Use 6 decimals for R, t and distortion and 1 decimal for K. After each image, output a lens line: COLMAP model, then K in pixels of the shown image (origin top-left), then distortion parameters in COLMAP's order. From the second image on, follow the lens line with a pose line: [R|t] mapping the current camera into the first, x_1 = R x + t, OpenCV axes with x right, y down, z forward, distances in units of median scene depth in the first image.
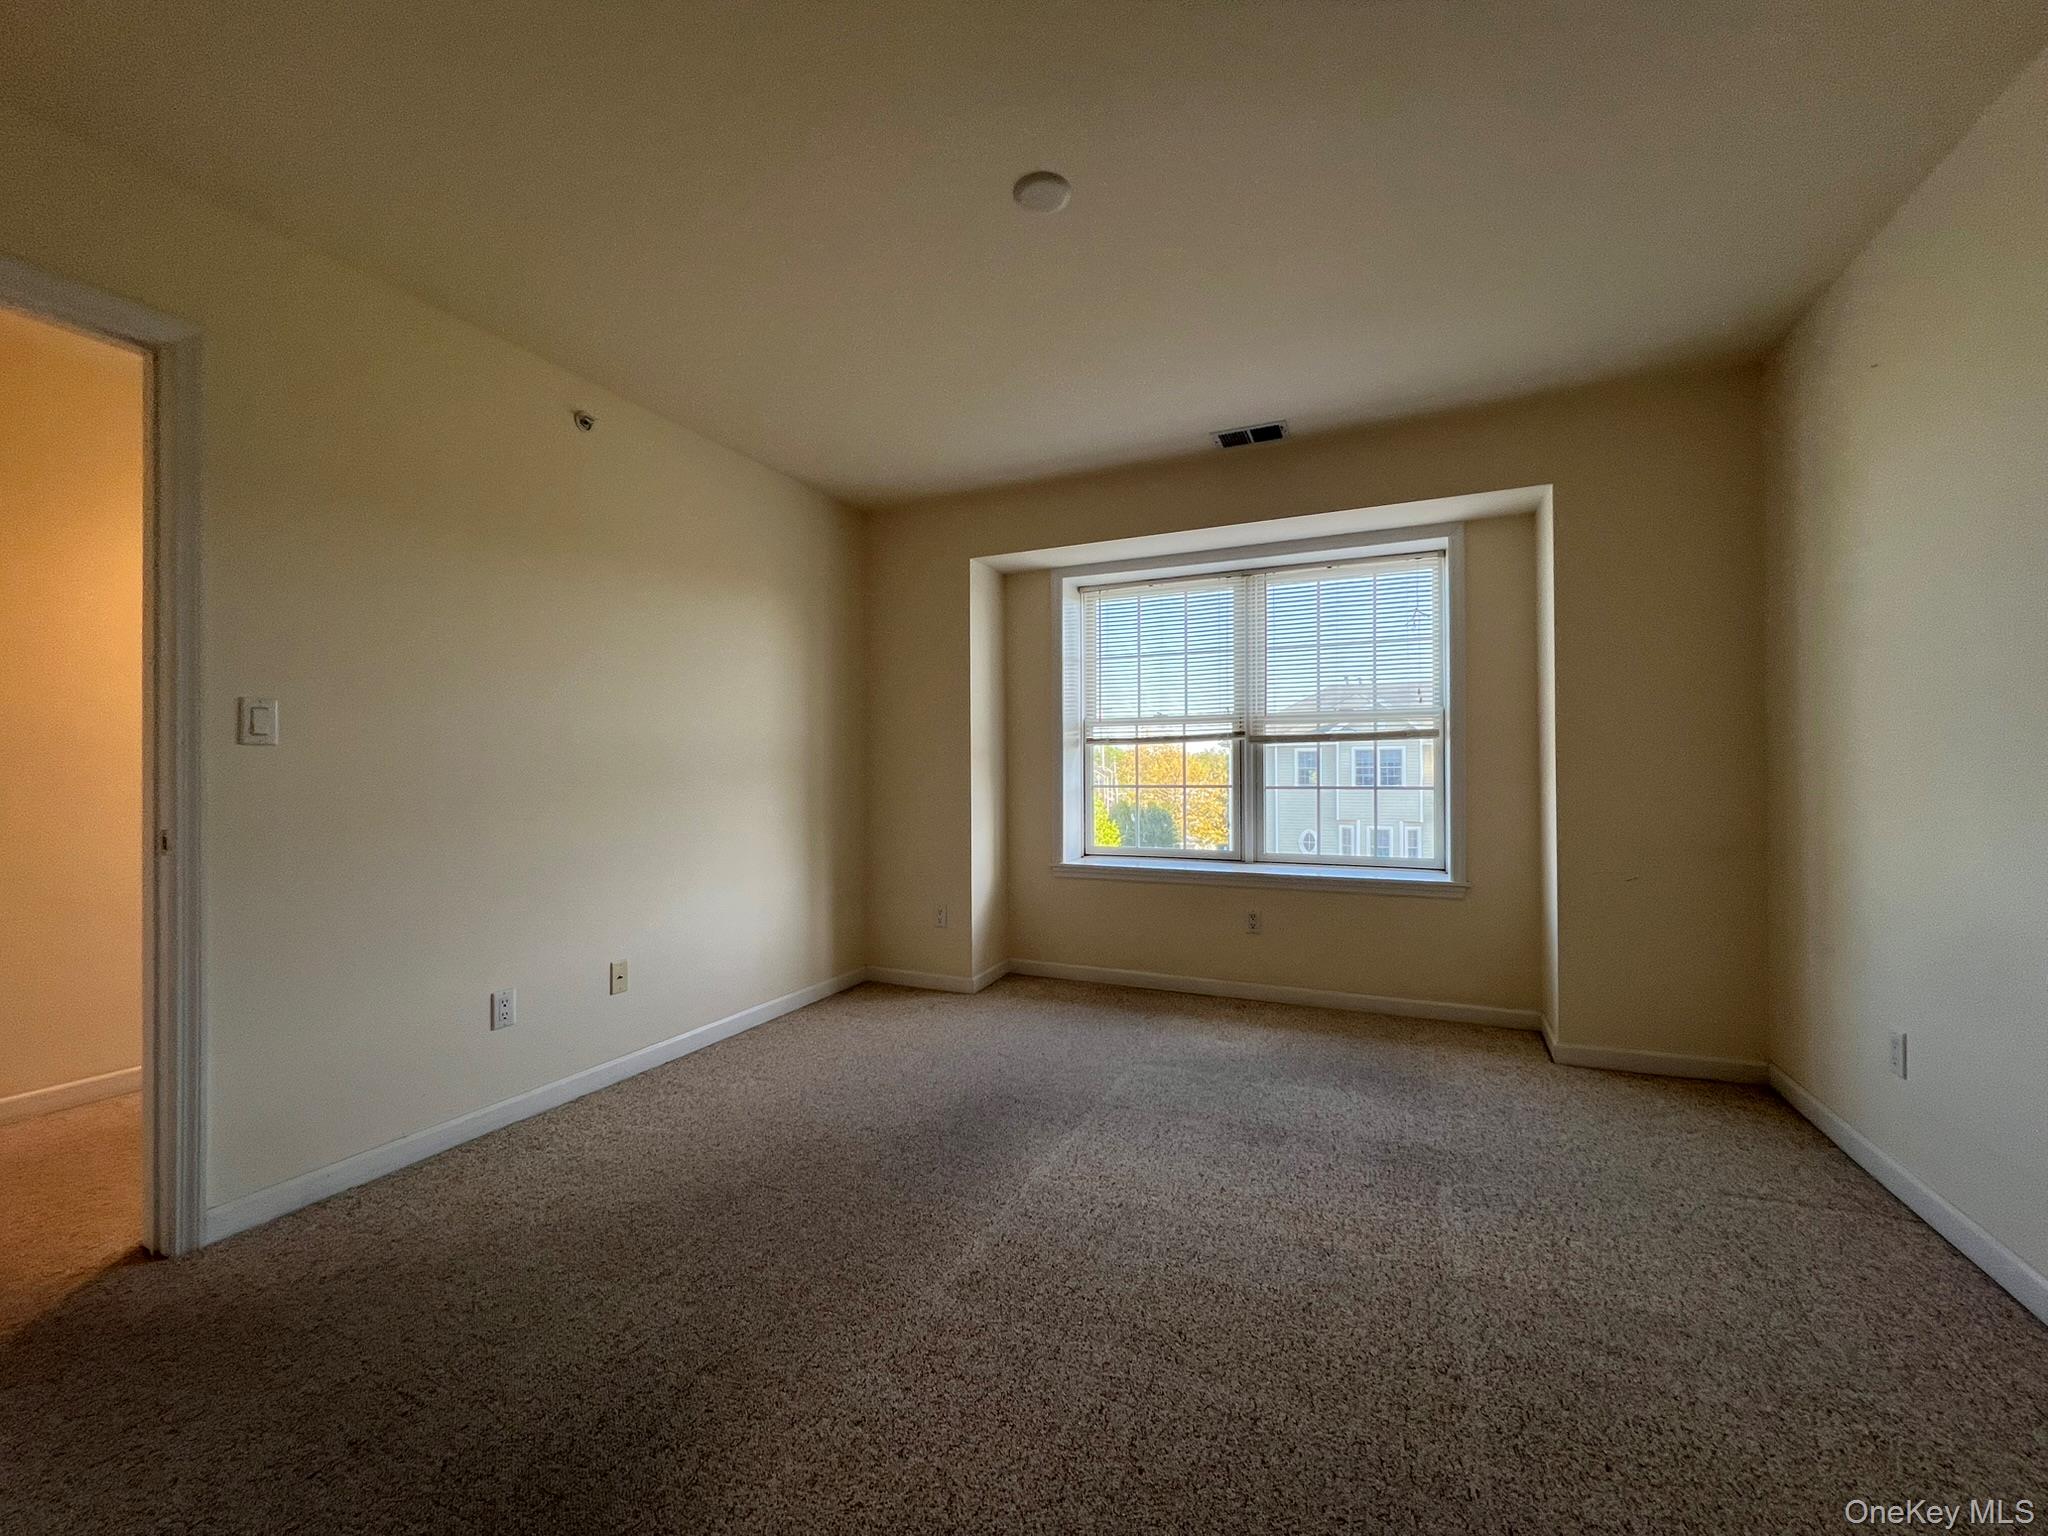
lens RADIAL K [[822.5, 0, 1027.4], [0, 822.5, 765.5], [0, 0, 1]] dist [-0.000975, 0.000719]
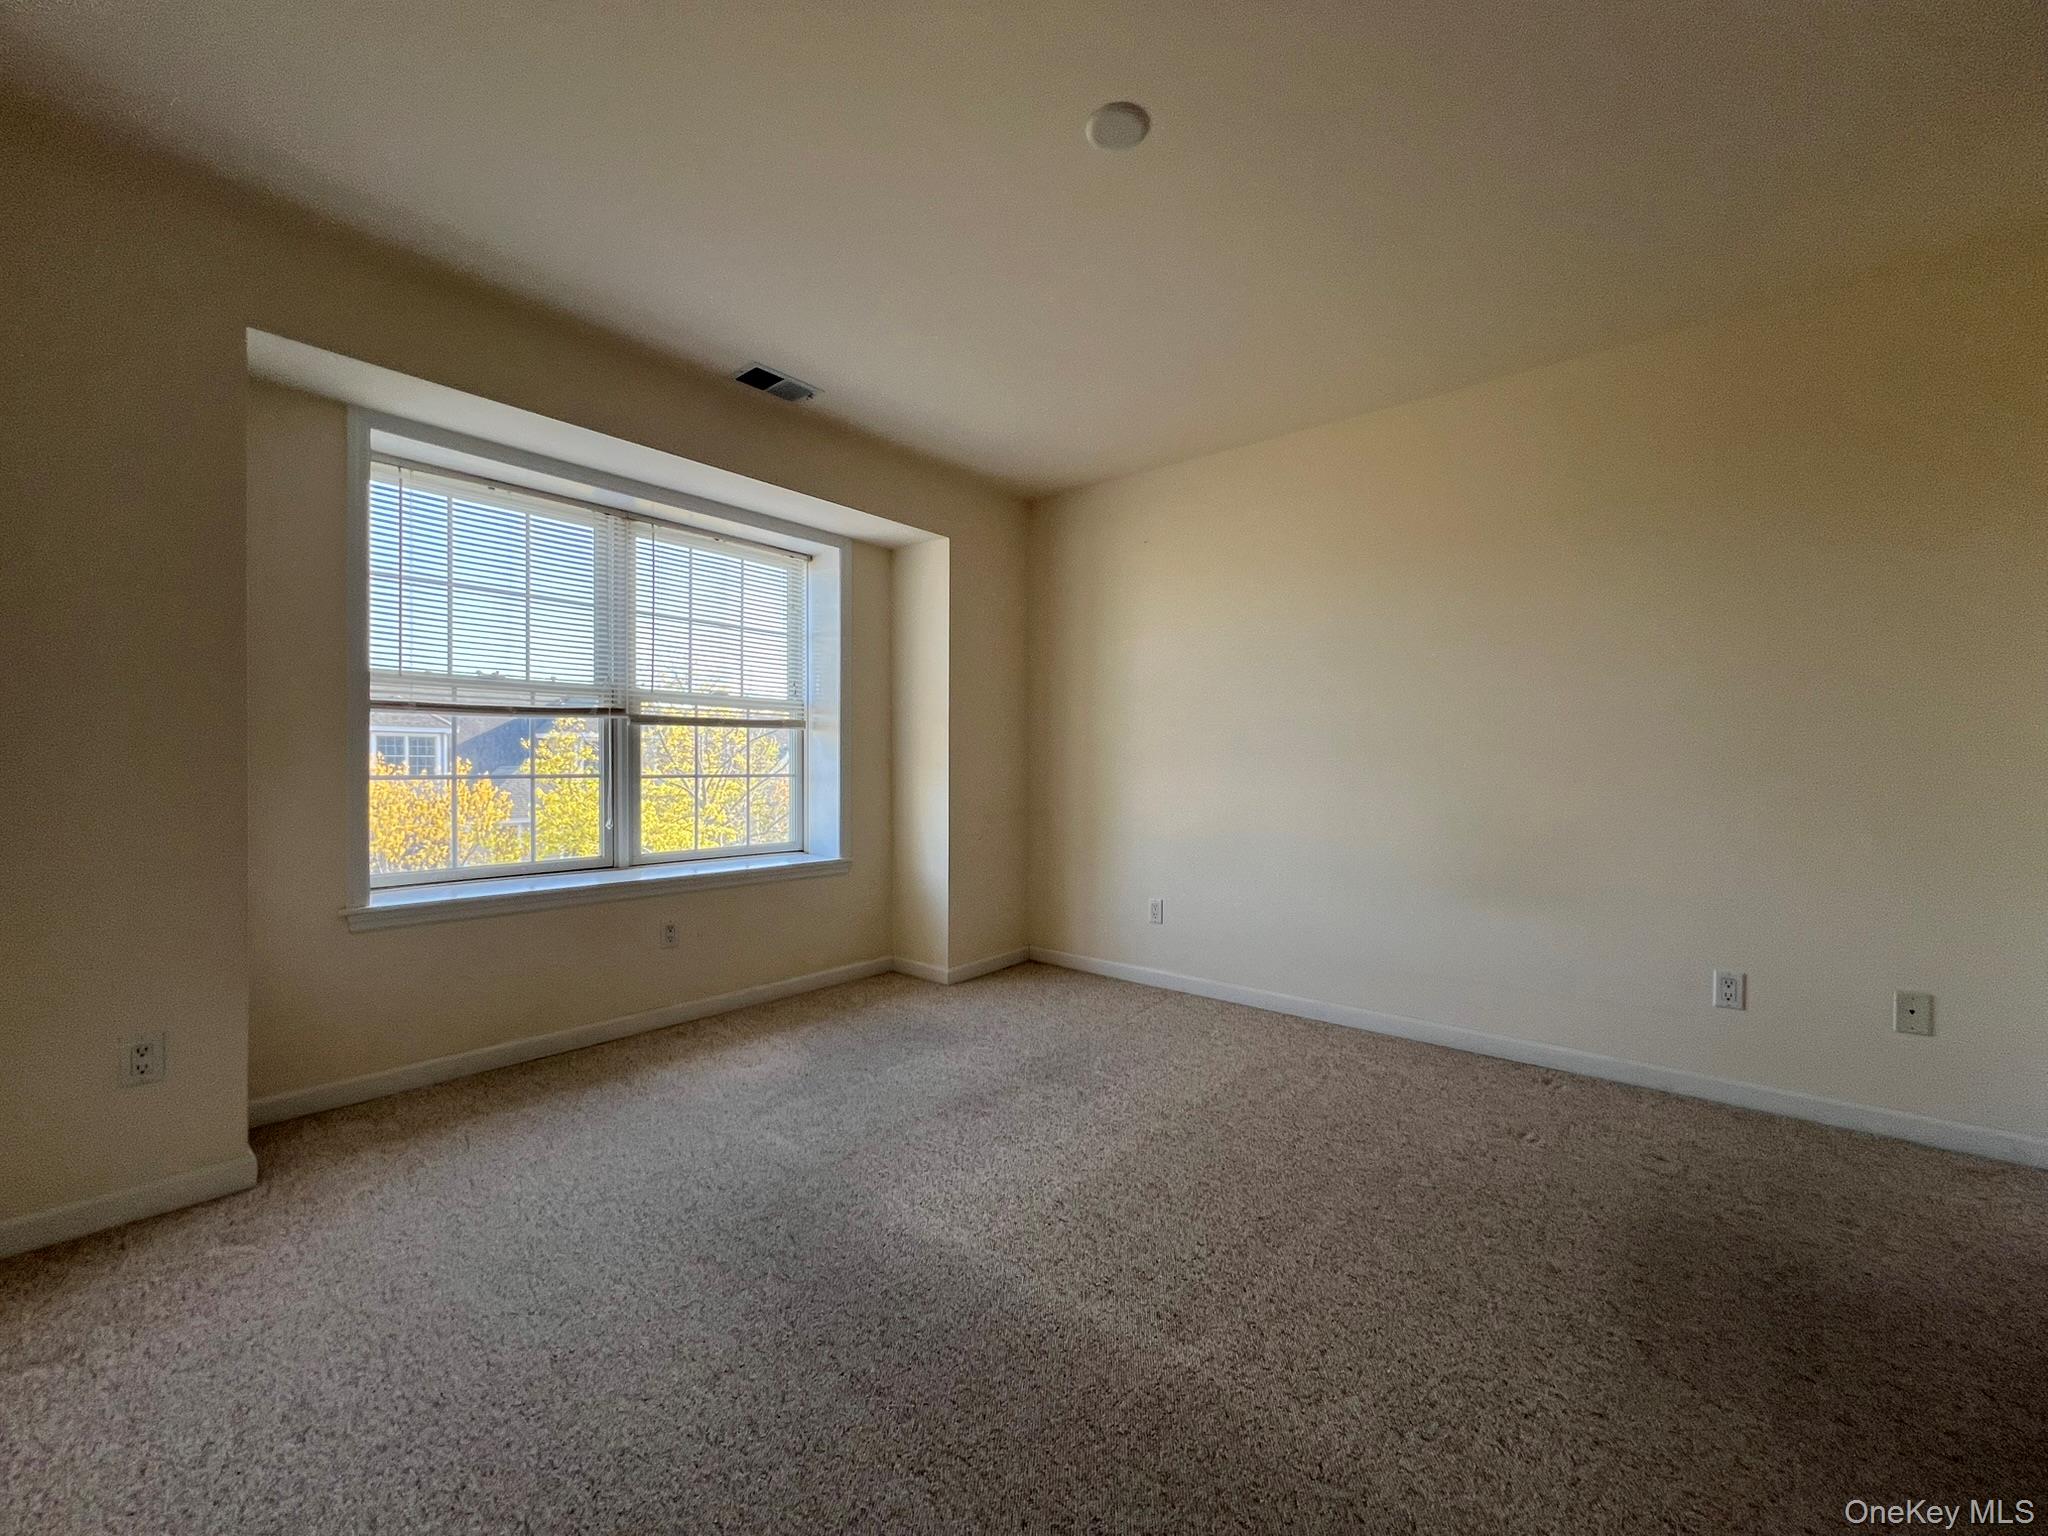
lens RADIAL K [[822.5, 0, 1012.4], [0, 822.5, 769.5], [0, 0, 1]] dist [-0.000975, 0.000719]
pose [[0.263823, -0.000137, 0.964571, -0.467477], [-0.016343, 0.999856, 0.004612, 0.009883], [-0.964433, -0.016981, 0.263783, 0.447430]]
